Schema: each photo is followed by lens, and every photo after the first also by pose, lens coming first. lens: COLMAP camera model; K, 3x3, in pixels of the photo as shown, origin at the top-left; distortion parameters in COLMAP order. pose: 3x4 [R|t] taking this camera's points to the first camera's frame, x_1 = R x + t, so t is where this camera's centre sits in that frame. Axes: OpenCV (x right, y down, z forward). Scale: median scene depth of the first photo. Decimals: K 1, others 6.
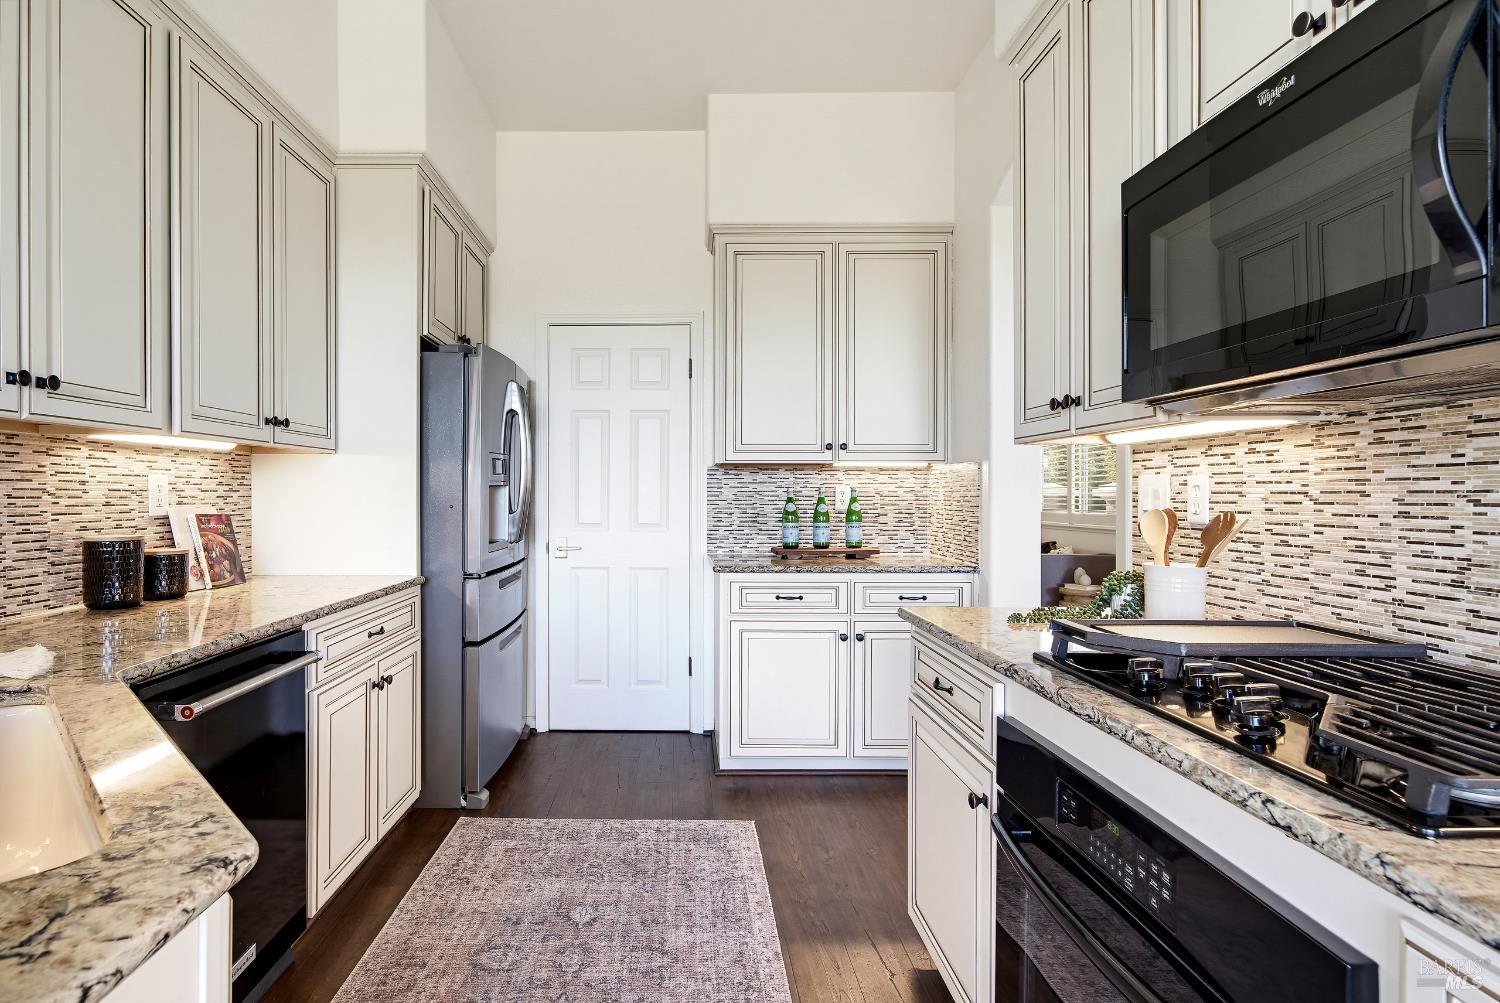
lens RADIAL K [[768.8, 0, 676.8], [0, 768.8, 490.8], [0, 0, 1]] dist [-0.004232, 0.001678]
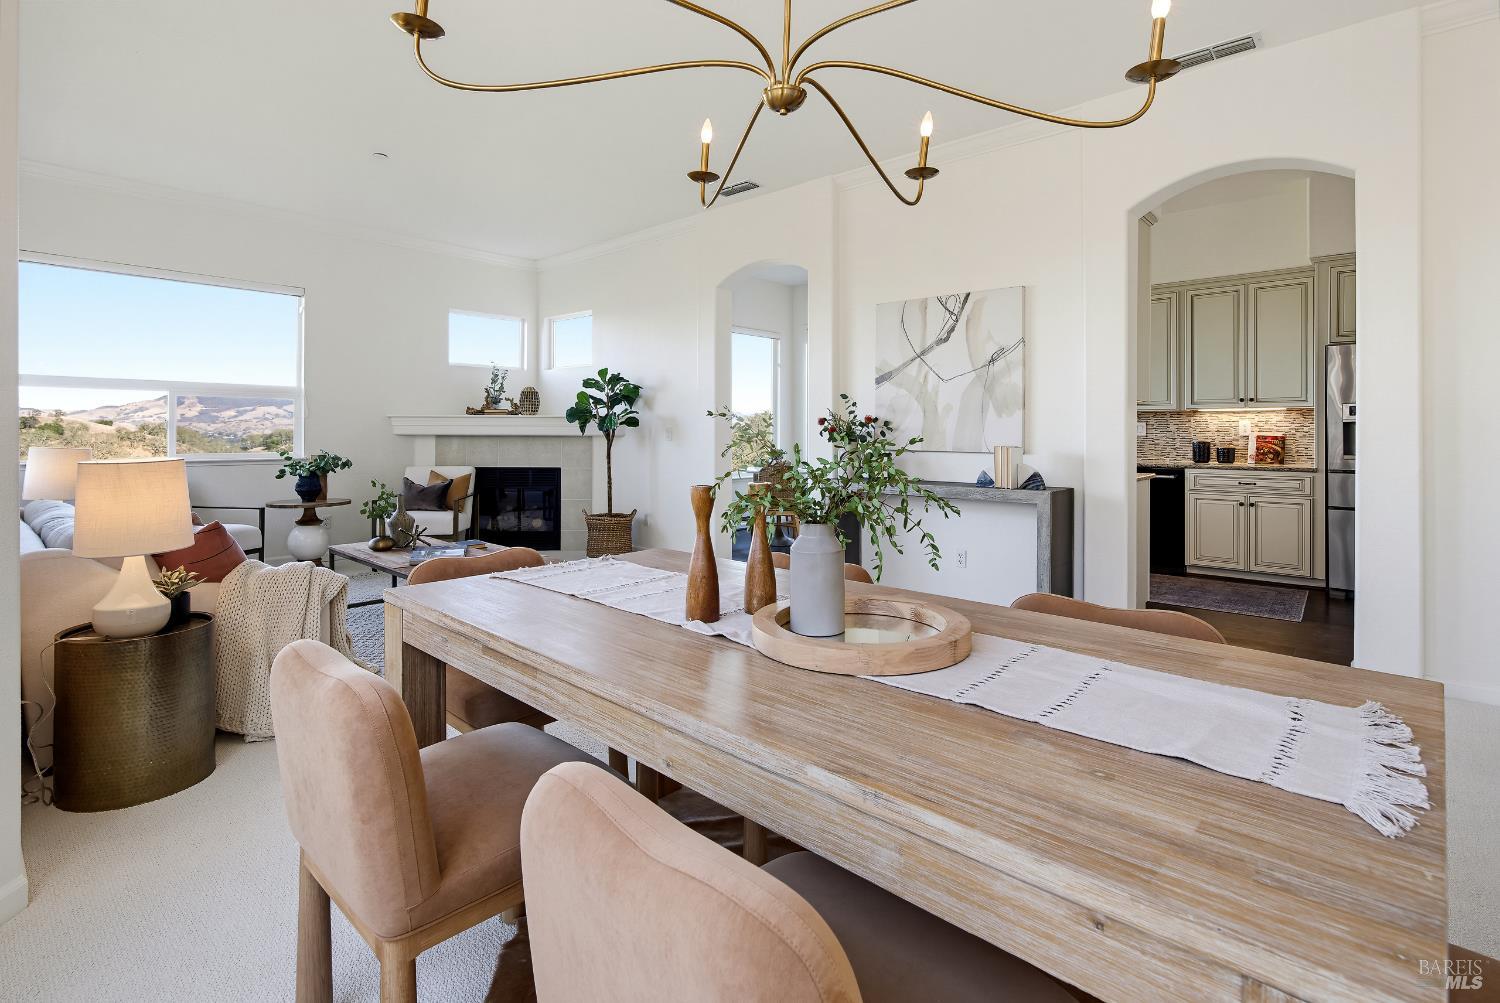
lens RADIAL K [[721.7, 0, 735.1], [0, 721.7, 428.9], [0, 0, 1]] dist [-0.005892, 0.003246]
pose [[-0.678152, -0.007989, -0.734879, 3.111318], [-0.002062, 0.999958, -0.008968, 0.043977], [0.734919, -0.004566, -0.678139, 1.746904]]
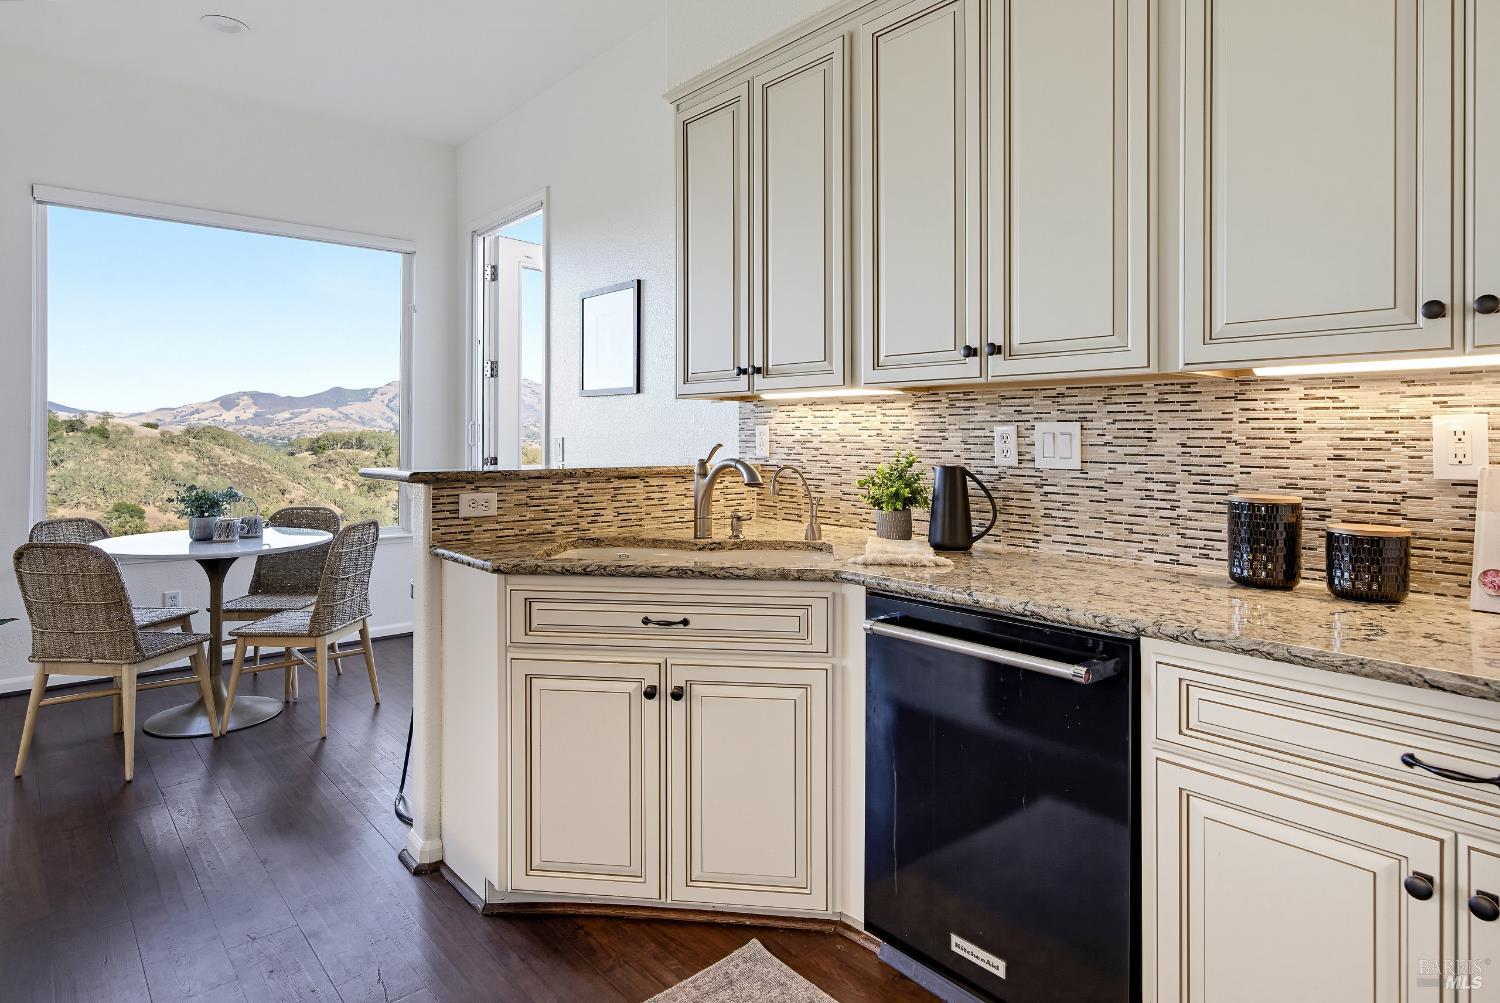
lens RADIAL K [[840.3, 0, 724.8], [0, 840.3, 435.4], [0, 0, 1]] dist [0.008364, -0.000373]
pose [[-0.762663, -0.006615, -0.646763, 0.287557], [-0.003920, 0.999977, -0.005605, 0.002675], [0.646785, -0.001740, -0.762671, 1.406657]]
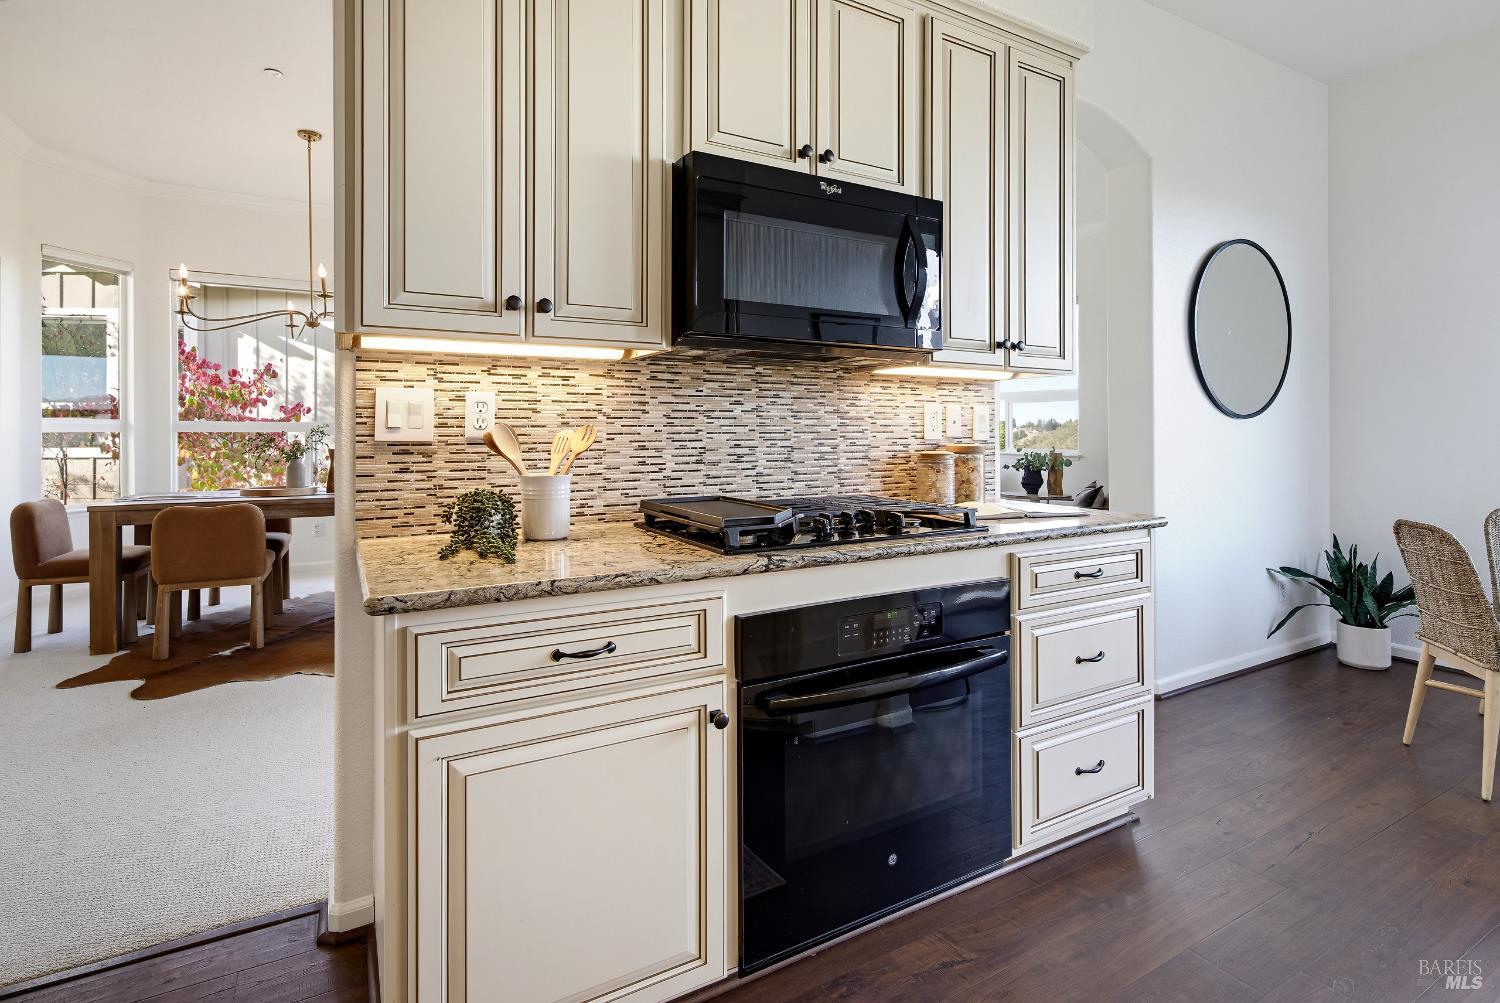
lens RADIAL K [[713.7, 0, 752.6], [0, 713.7, 417.5], [0, 0, 1]] dist [-0.001239, -0.001838]
pose [[-0.485671, 0.012918, 0.874046, -0.343815], [-0.003020, 0.999860, -0.016455, 0.029138], [-0.874136, -0.010631, -0.485564, 1.130705]]
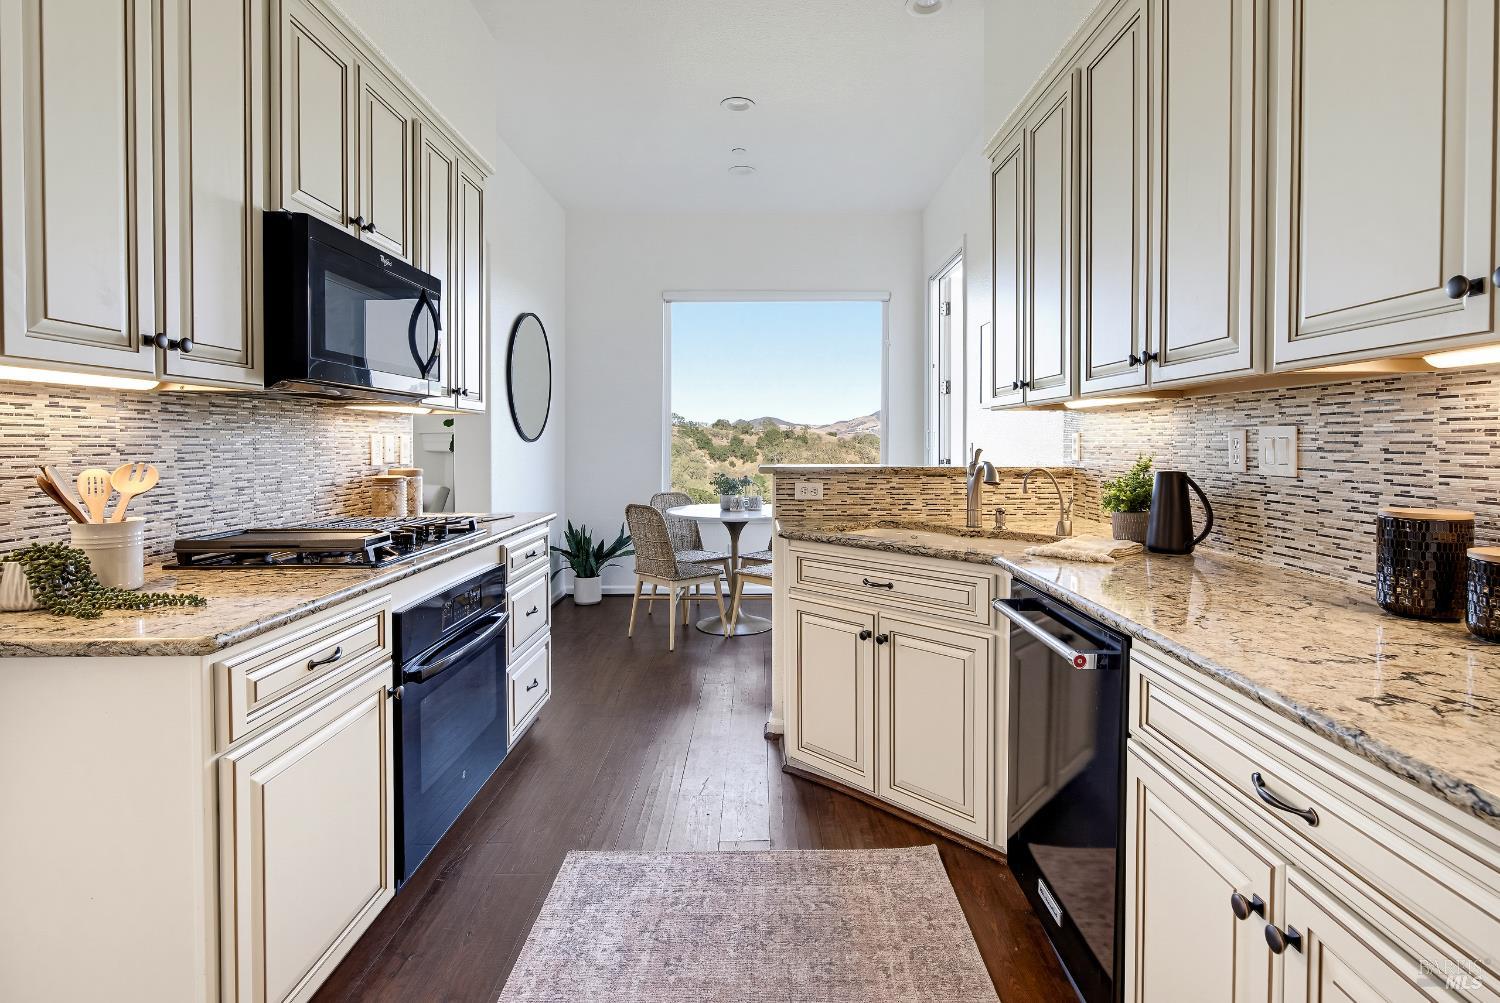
lens RADIAL K [[727.8, 0, 759.2], [0, 727.8, 450.4], [0, 0, 1]] dist [-0.008718, 0.005288]
pose [[-0.999981, -0.000008, -0.006101, -0.152900], [-0.000071, 0.999946, 0.010417, -0.001649], [0.006101, 0.010417, -0.999927, 1.759224]]
